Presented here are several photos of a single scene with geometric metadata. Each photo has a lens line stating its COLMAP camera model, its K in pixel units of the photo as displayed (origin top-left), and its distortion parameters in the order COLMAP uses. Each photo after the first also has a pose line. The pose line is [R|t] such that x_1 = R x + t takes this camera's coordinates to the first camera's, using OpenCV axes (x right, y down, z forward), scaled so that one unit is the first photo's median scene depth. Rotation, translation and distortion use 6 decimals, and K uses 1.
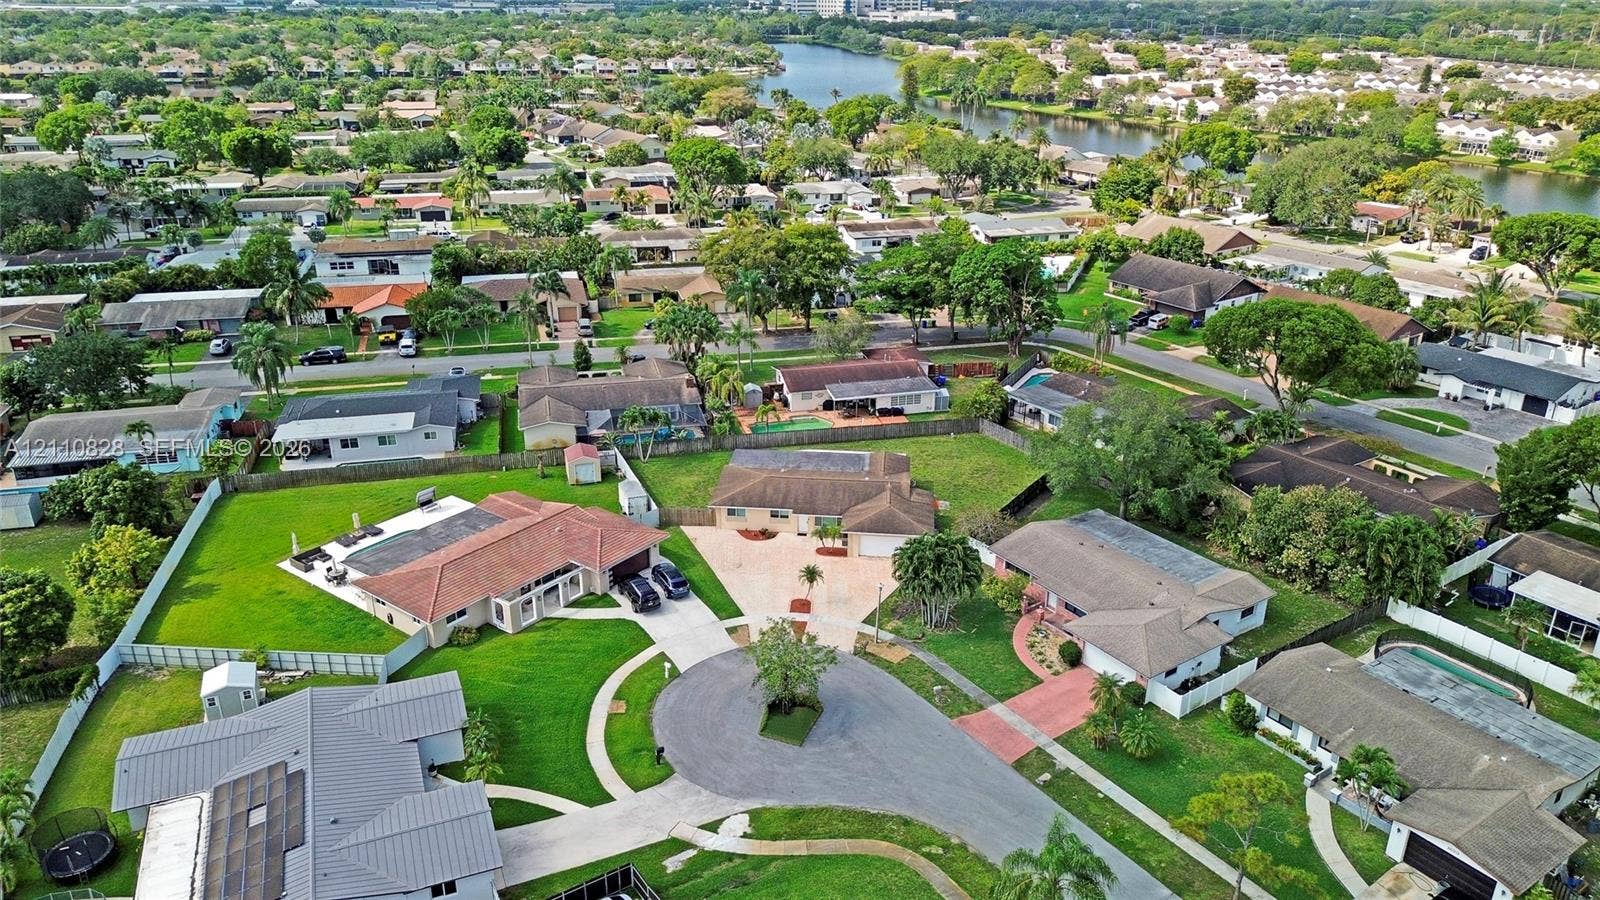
lens RADIAL K [[1128.7, 0, 806.3], [0, 1128.7, 449.3], [0, 0, 1]] dist [0.076864, -0.080944]
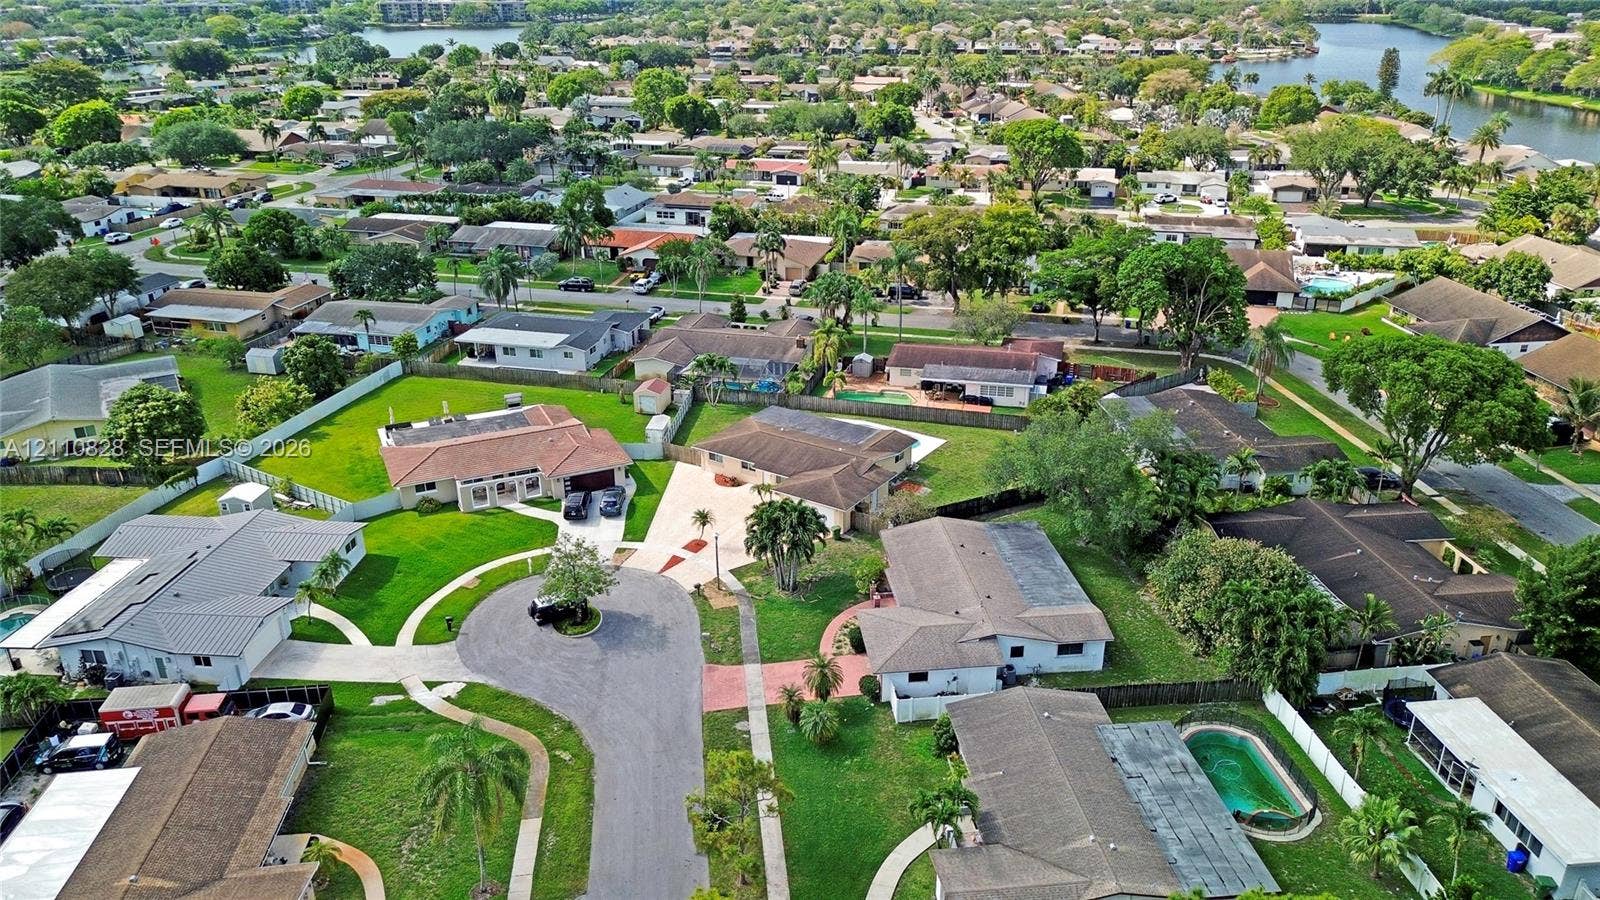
lens RADIAL K [[1128.7, 0, 806.3], [0, 1128.7, 449.3], [0, 0, 1]] dist [0.076864, -0.080944]
pose [[0.881946, 0.175850, -0.437318, 0.497753], [-0.169122, 0.984080, 0.054636, -0.025932], [0.439964, 0.025774, 0.897646, 0.071234]]
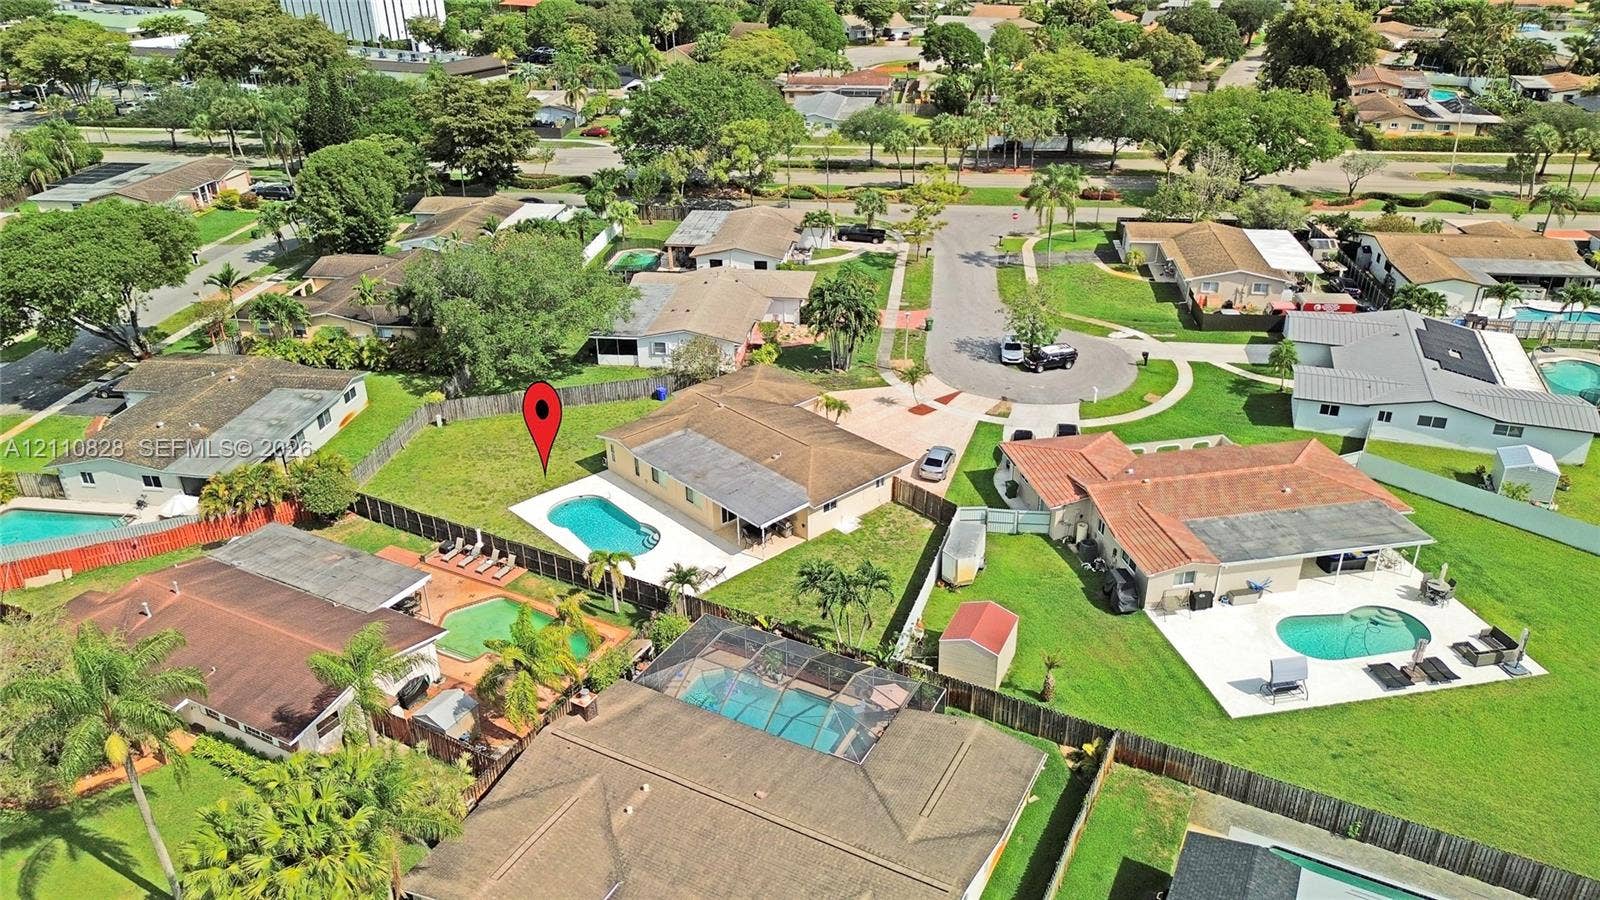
lens RADIAL K [[1122.0, 0, 806.1], [0, 1122.0, 472.5], [0, 0, 1]] dist [0.057585, -0.064021]
pose [[-0.748160, -0.315165, 0.583891, -0.471252], [0.252388, 0.678669, 0.689717, -0.475730], [-0.613643, 0.663385, -0.428209, 1.386511]]
